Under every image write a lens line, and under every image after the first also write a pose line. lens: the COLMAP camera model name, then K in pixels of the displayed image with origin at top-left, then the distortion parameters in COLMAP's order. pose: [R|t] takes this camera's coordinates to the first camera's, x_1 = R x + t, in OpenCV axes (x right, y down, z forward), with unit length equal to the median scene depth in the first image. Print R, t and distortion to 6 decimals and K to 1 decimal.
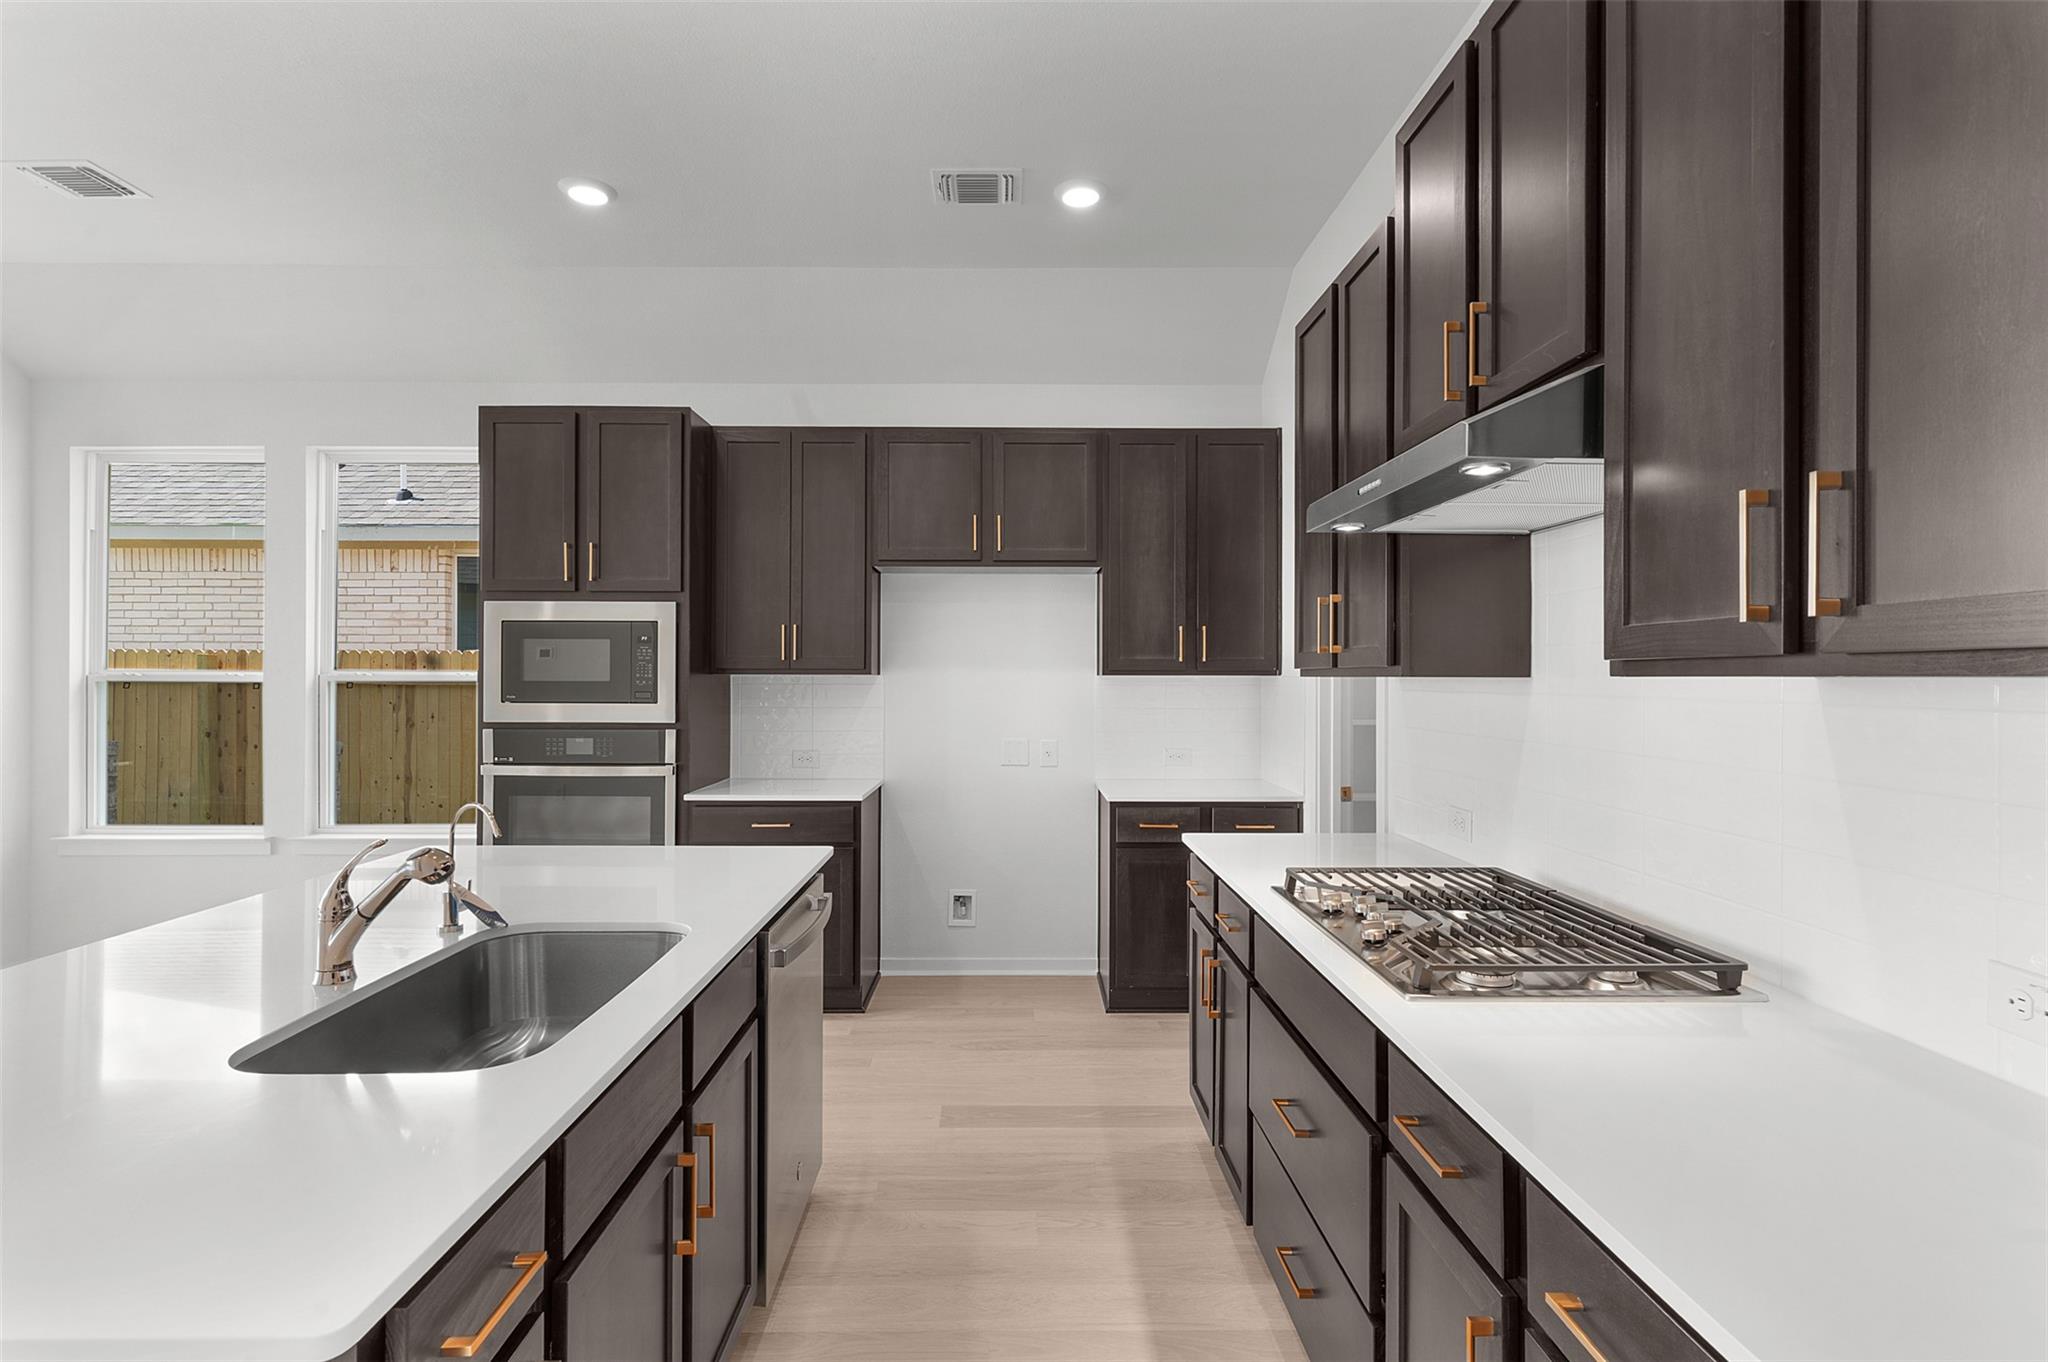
lens RADIAL K [[868.2, 0, 1028.8], [0, 868.2, 670.0], [0, 0, 1]] dist [0.032983, 0.000253]
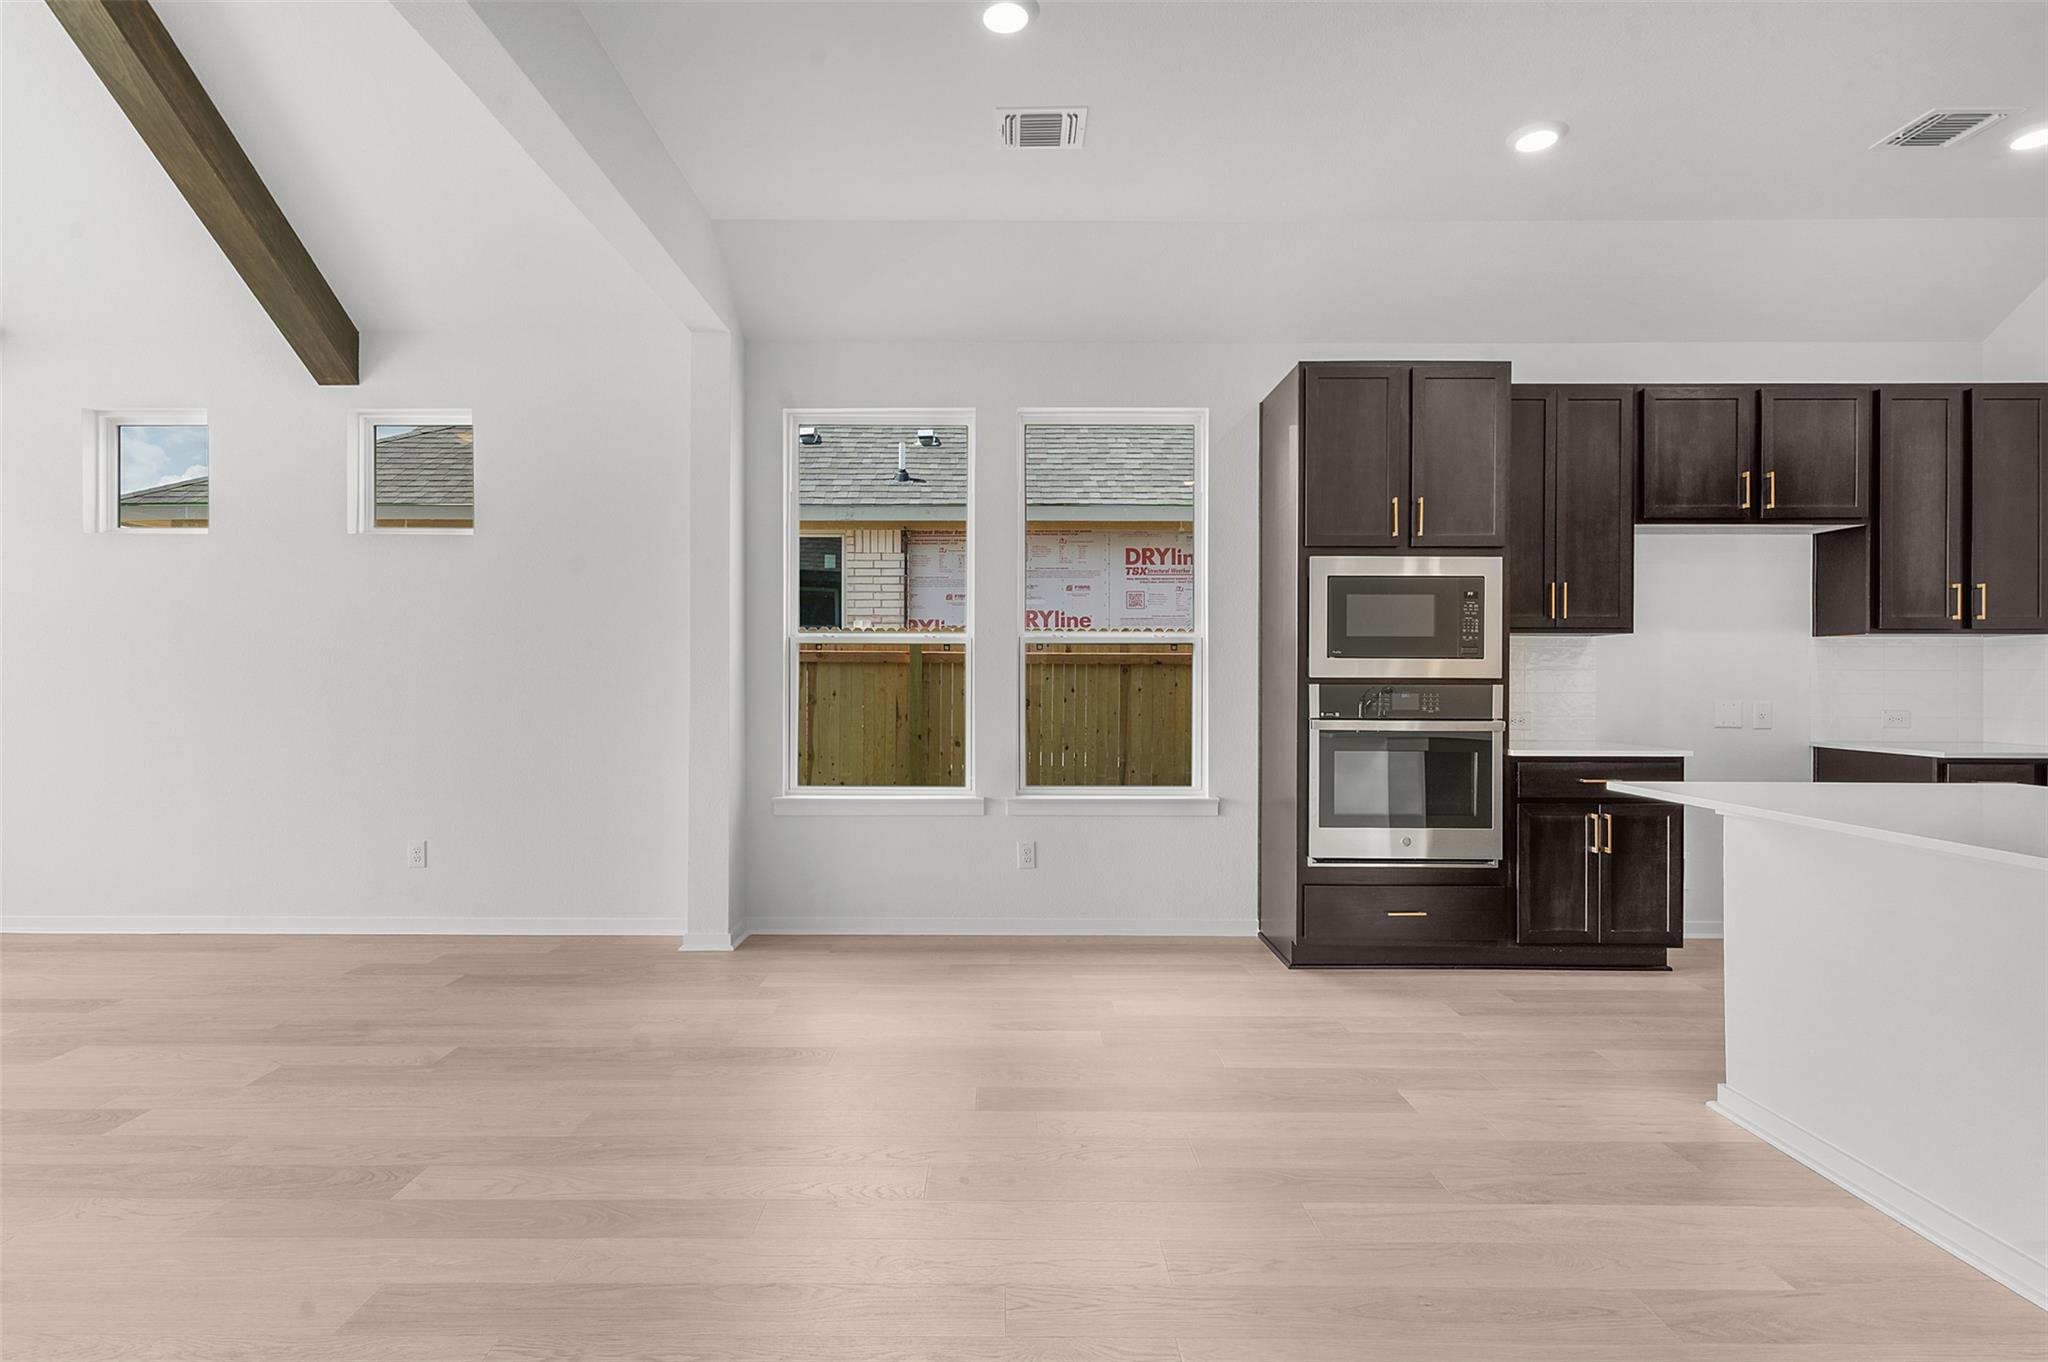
lens RADIAL K [[969.6, 0, 1017.7], [0, 969.6, 667.1], [0, 0, 1]] dist [-0.000133, 0.001106]
pose [[0.999837, -0.004846, -0.017388, -0.869175], [0.004935, 0.999975, 0.005044, 0.037040], [0.017363, -0.005129, 0.999836, -0.112536]]
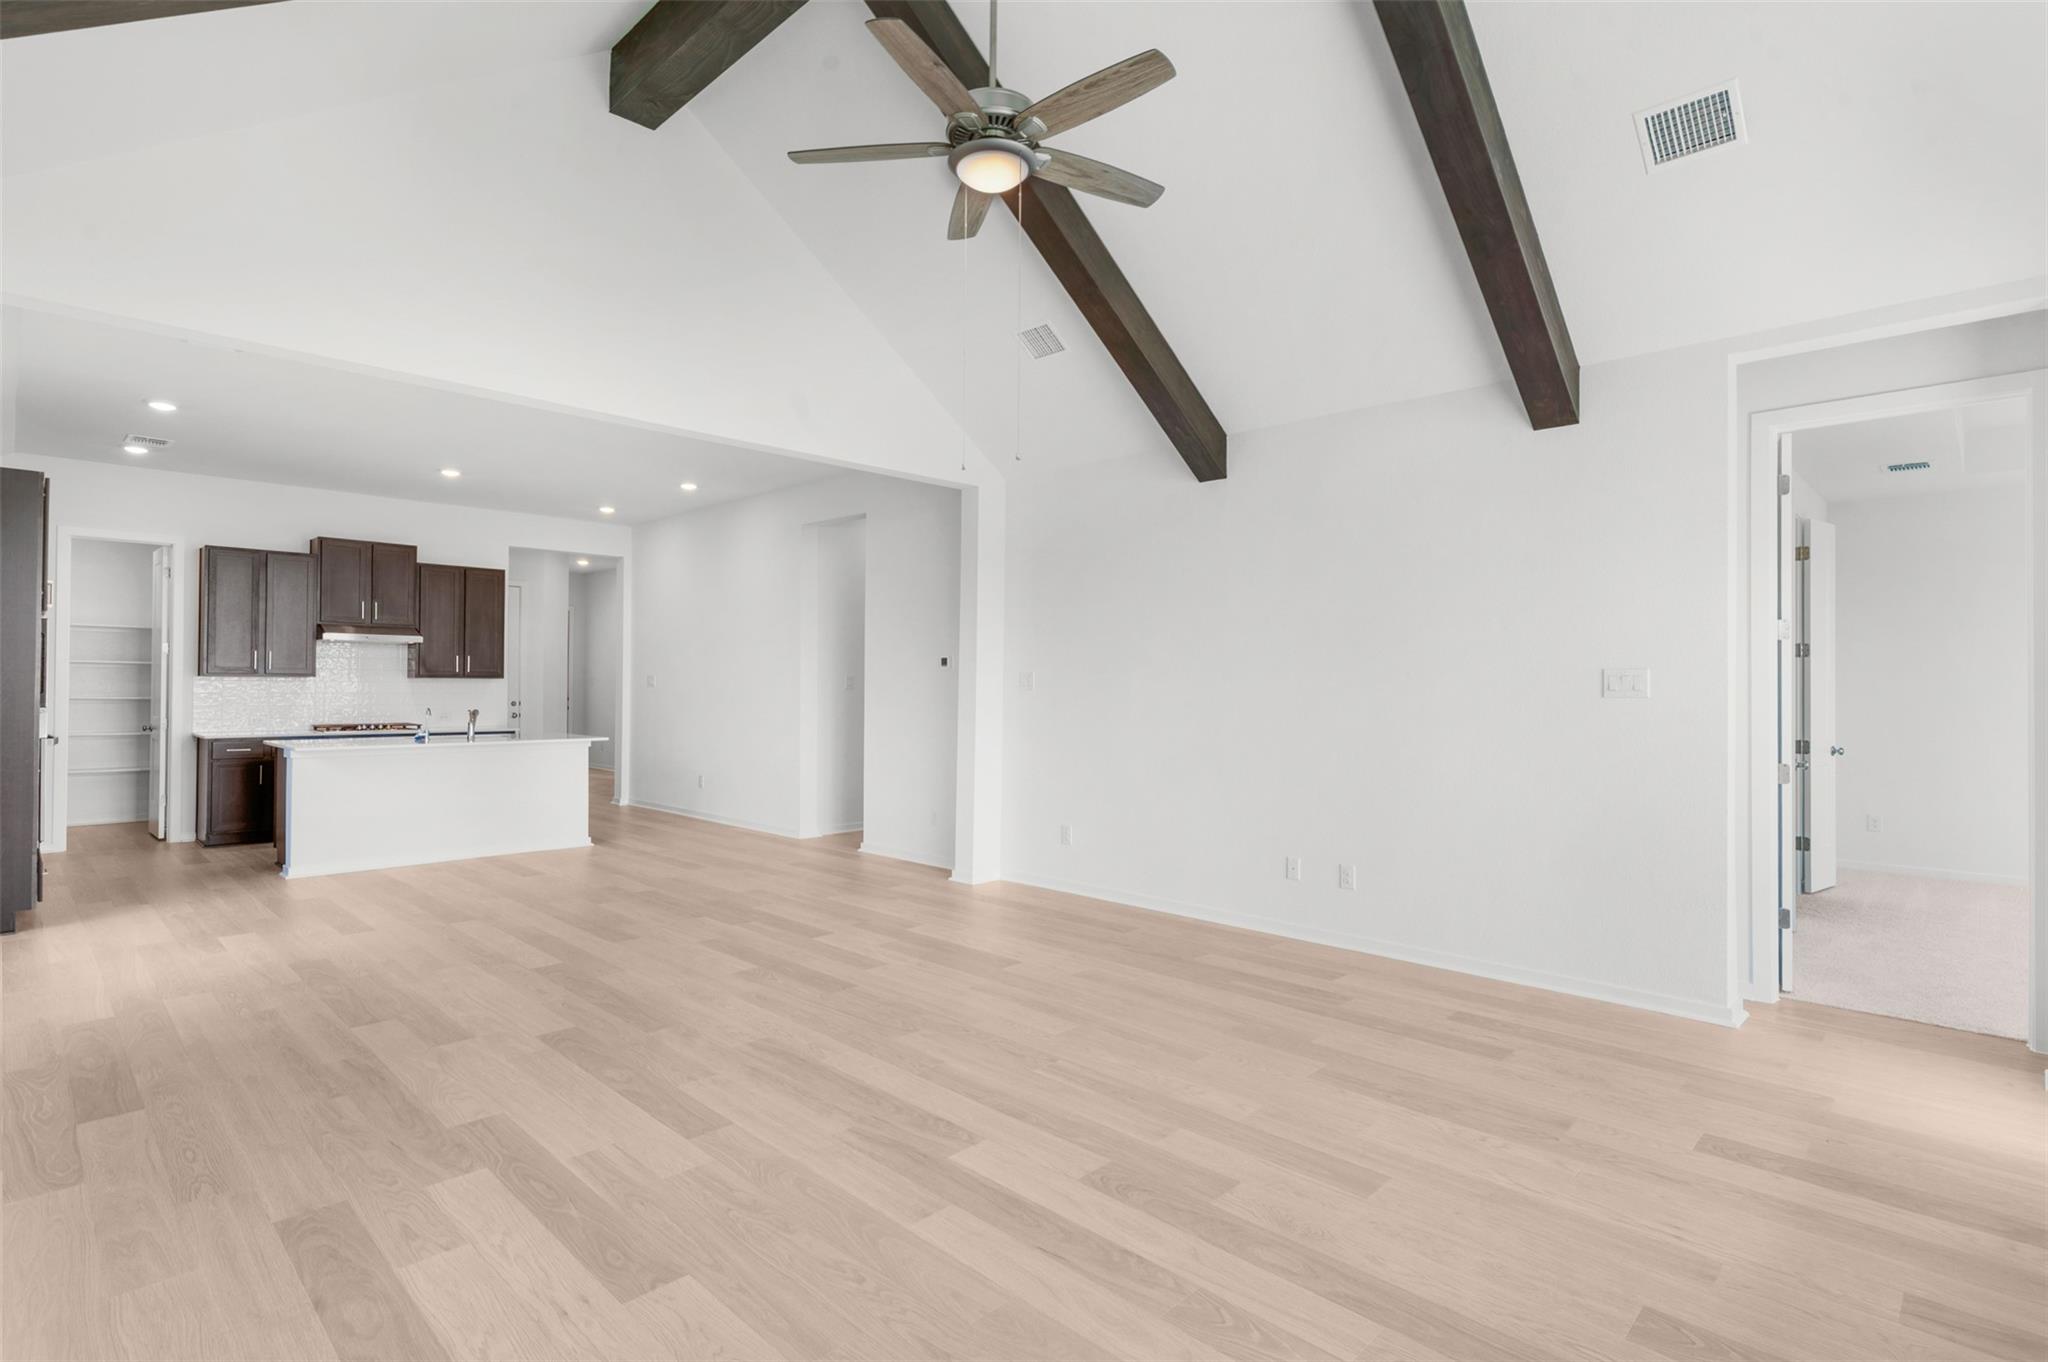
lens RADIAL K [[969.6, 0, 1017.7], [0, 969.6, 667.1], [0, 0, 1]] dist [-0.000133, 0.001106]
pose [[-0.690034, 0.014921, 0.723623, -2.331739], [0.001913, 0.999822, -0.018792, 0.032422], [-0.723774, -0.011583, -0.689940, 0.789306]]
